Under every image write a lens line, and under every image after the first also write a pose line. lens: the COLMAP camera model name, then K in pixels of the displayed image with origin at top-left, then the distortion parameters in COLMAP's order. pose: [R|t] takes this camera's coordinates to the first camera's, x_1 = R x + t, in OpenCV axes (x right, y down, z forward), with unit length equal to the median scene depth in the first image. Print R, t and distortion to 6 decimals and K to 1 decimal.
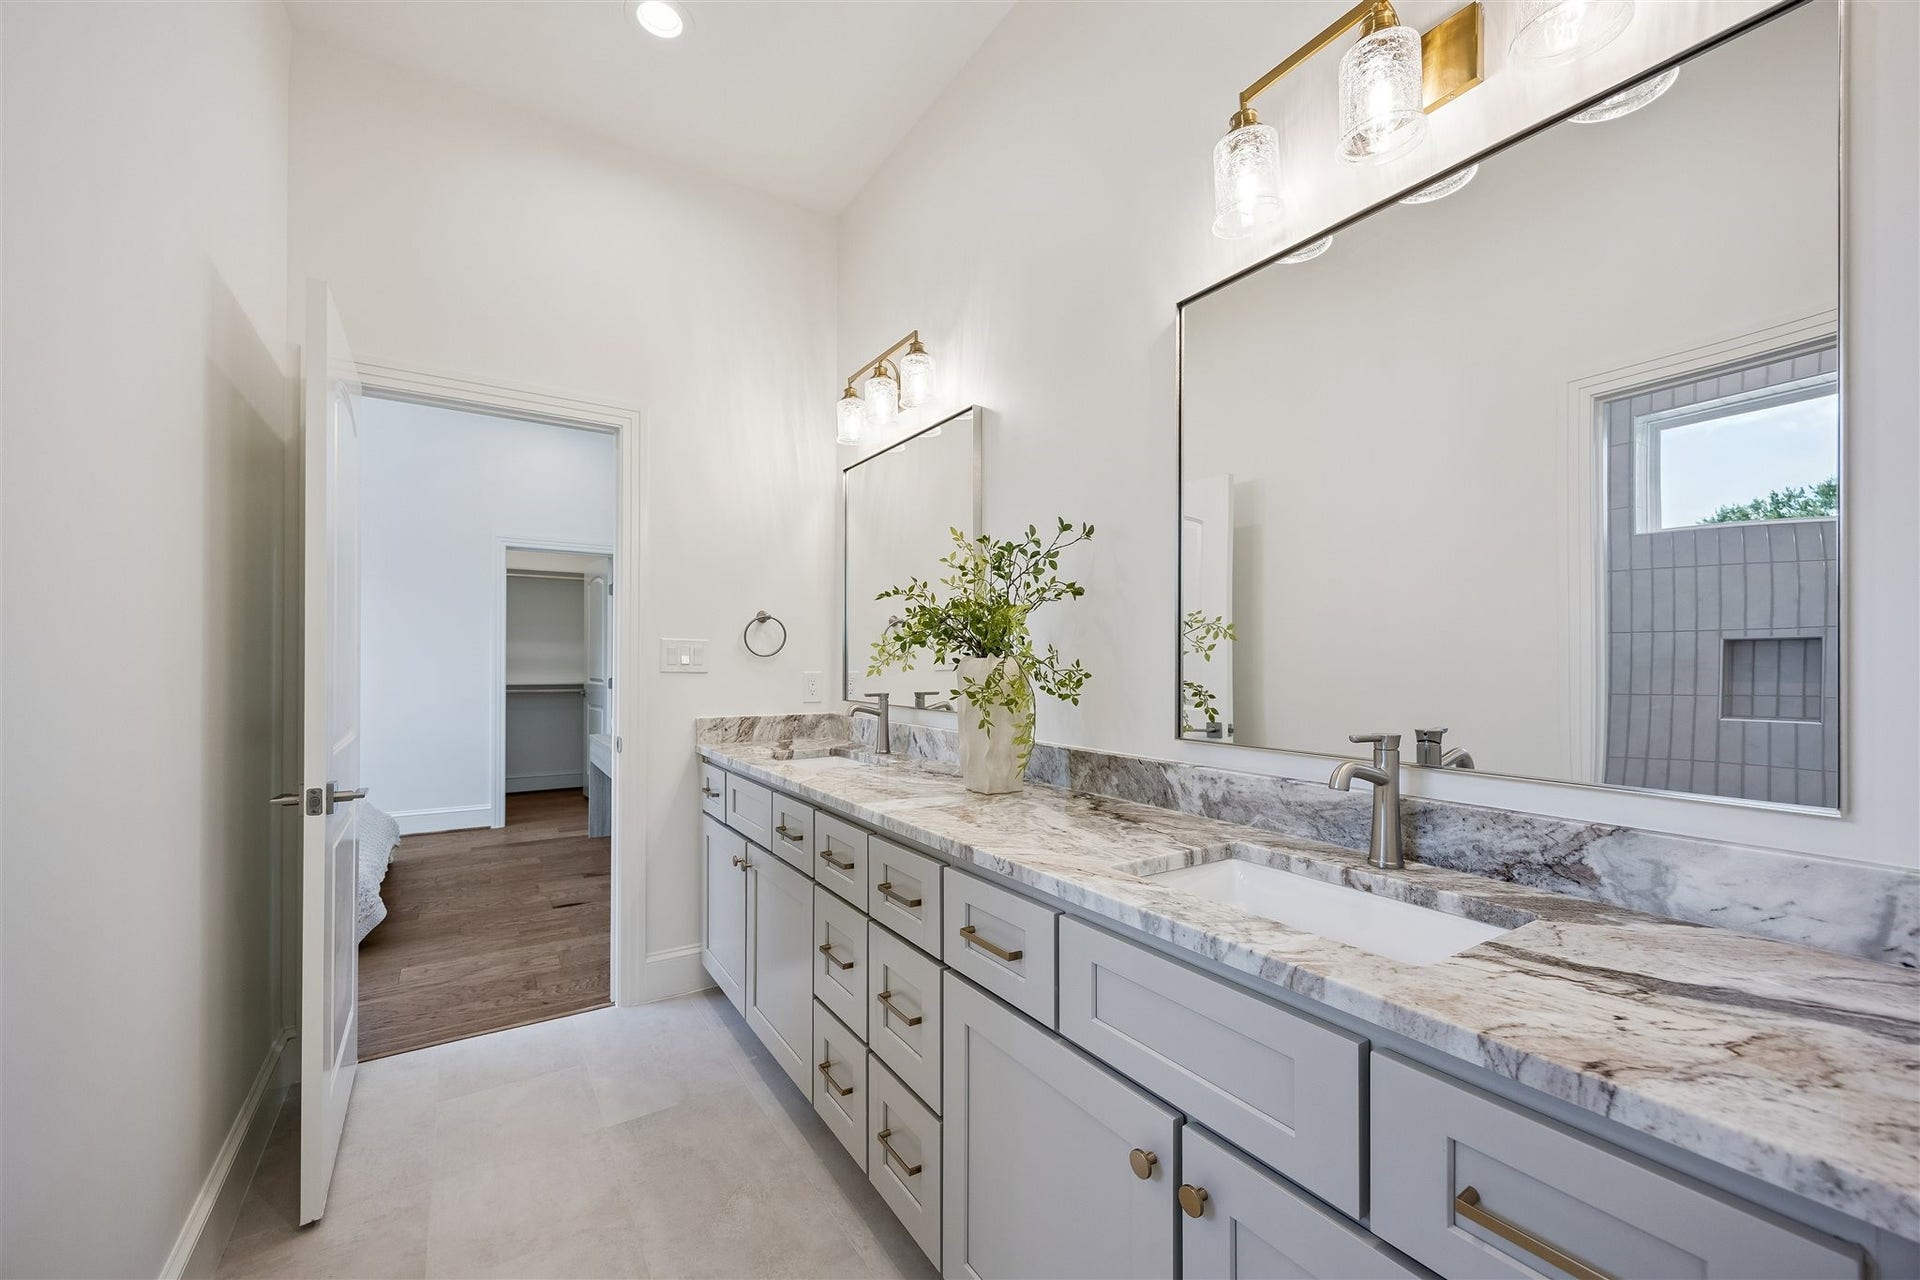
lens RADIAL K [[770.4, 0, 959.1], [0, 770.4, 672.3], [0, 0, 1]] dist [0.002038, -0.000181]
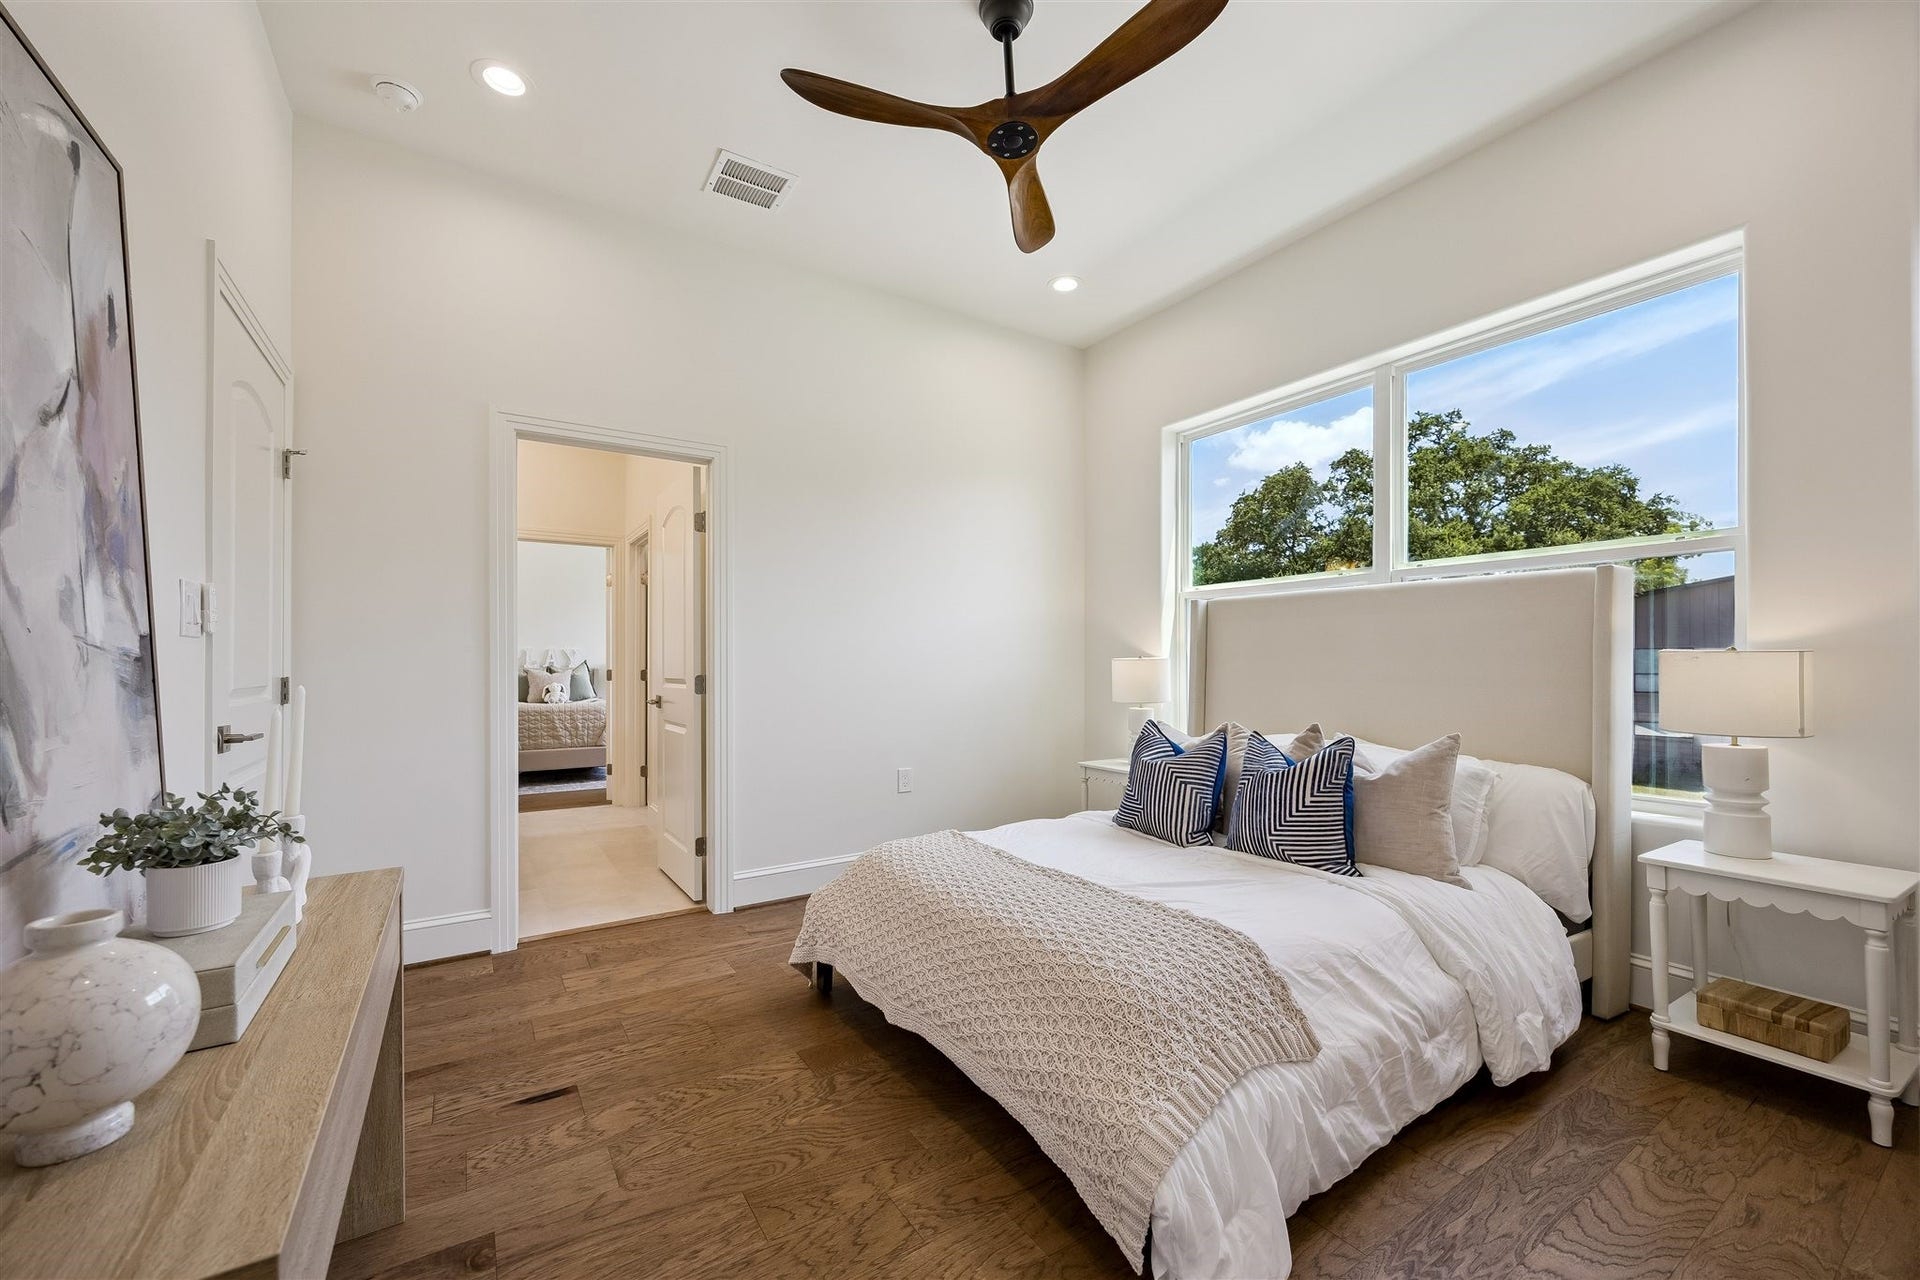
lens RADIAL K [[740.0, 0, 948.1], [0, 740.0, 650.6], [0, 0, 1]] dist [0.003323, 0.000576]
pose [[-0.999998, 0.000786, -0.001592, -0.637324], [0.000793, 0.999991, -0.004235, 0.002484], [0.001588, -0.004236, -0.999990, 1.233150]]
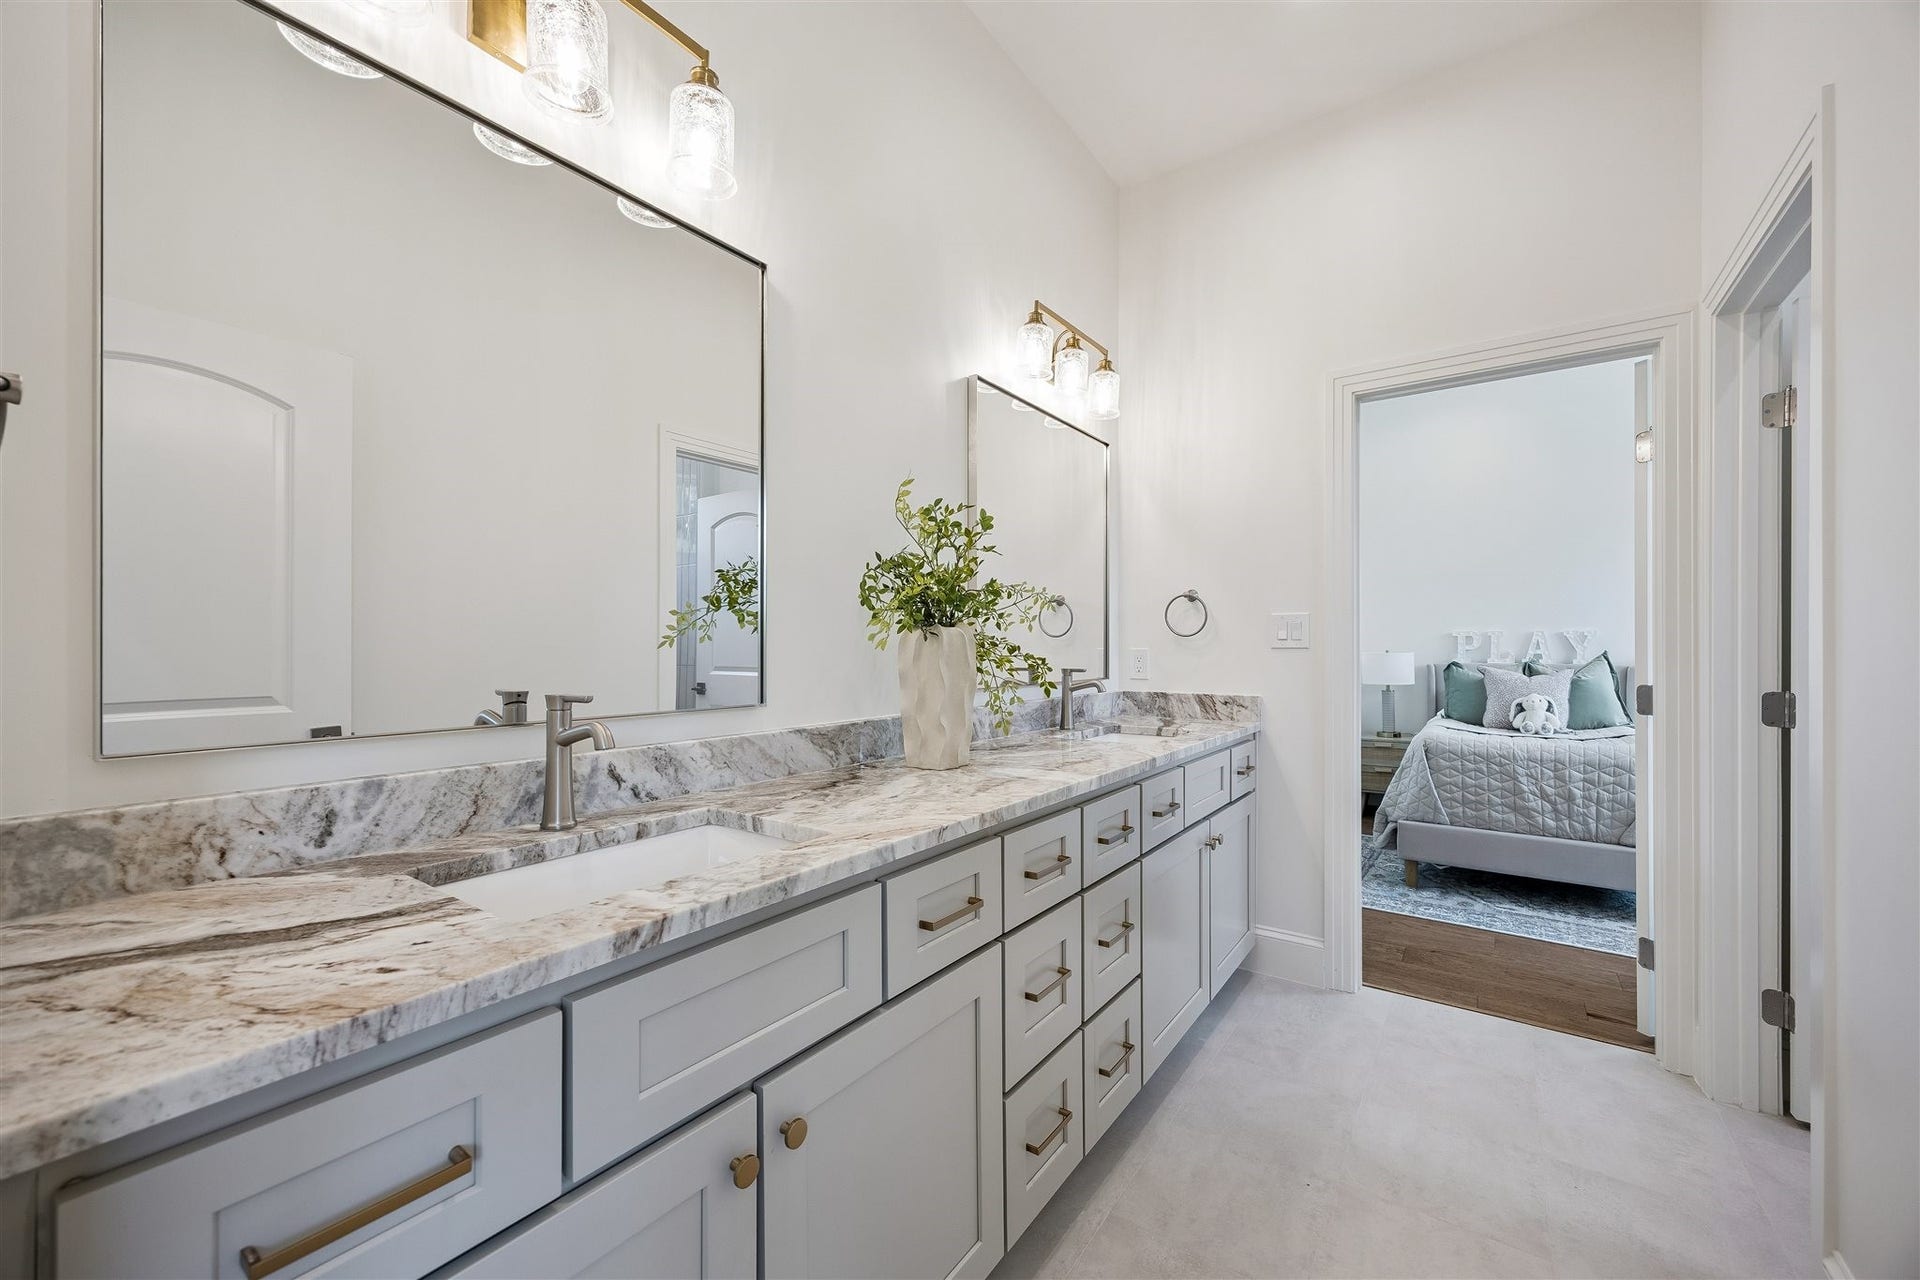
lens RADIAL K [[736.6, 0, 970.5], [0, 736.6, 625.8], [0, 0, 1]] dist [-0.001079, -0.000102]
pose [[-0.369982, 0.002682, 0.929035, -0.315979], [-0.006947, 0.999960, -0.005653, -0.008139], [-0.929013, -0.008545, -0.369949, 0.489291]]
